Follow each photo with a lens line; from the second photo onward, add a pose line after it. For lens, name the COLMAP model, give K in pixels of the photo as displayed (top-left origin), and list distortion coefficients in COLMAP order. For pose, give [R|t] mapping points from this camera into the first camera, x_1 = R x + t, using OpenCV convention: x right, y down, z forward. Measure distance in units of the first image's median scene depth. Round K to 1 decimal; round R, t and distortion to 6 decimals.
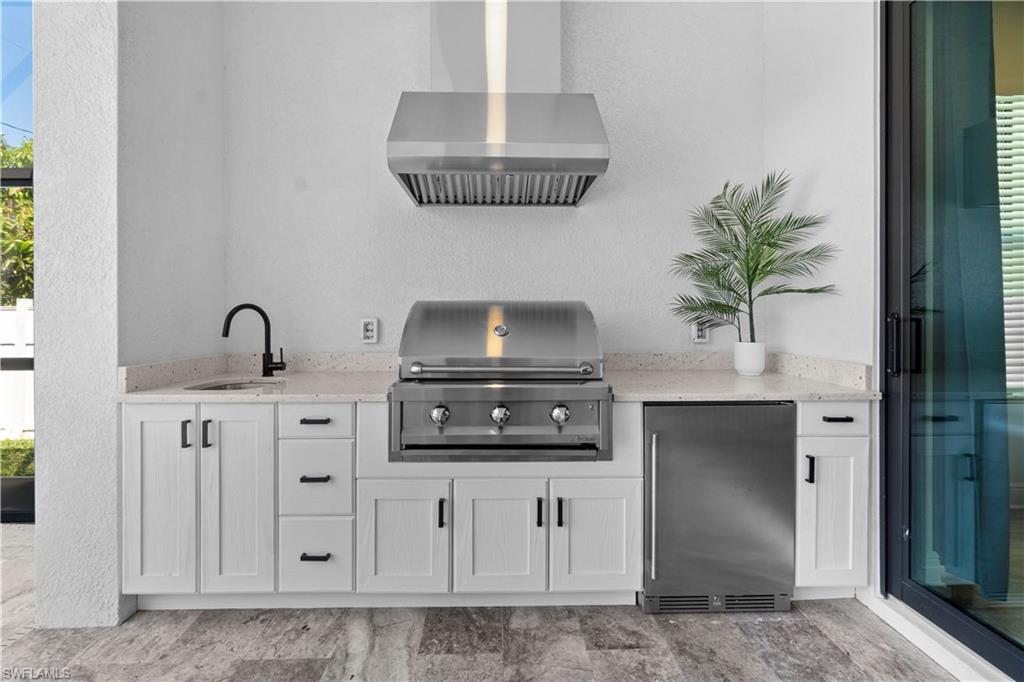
lens RADIAL K [[456.7, 0, 510.6], [0, 456.7, 316.5], [0, 0, 1]] dist [0.000870, 0.000066]
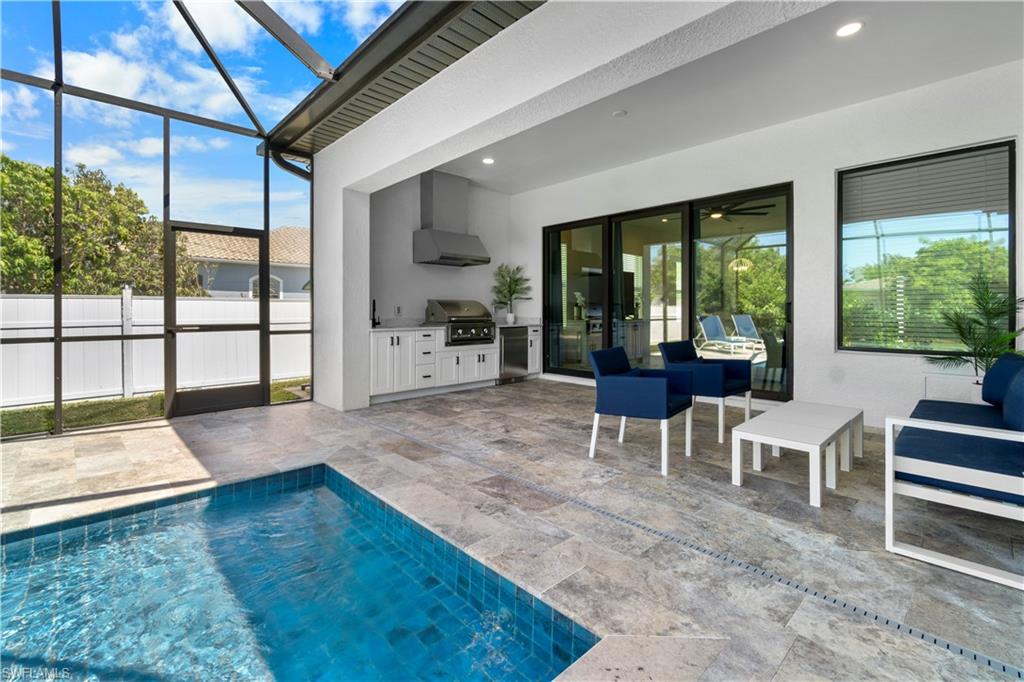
lens RADIAL K [[445.5, 0, 514.3], [0, 445.5, 312.5], [0, 0, 1]] dist [-0.008928, -0.000222]
pose [[0.733233, -0.003169, 0.679970, -1.831434], [0.001853, 0.999995, 0.002663, 0.045705], [-0.679975, -0.000692, 0.733235, -1.536328]]
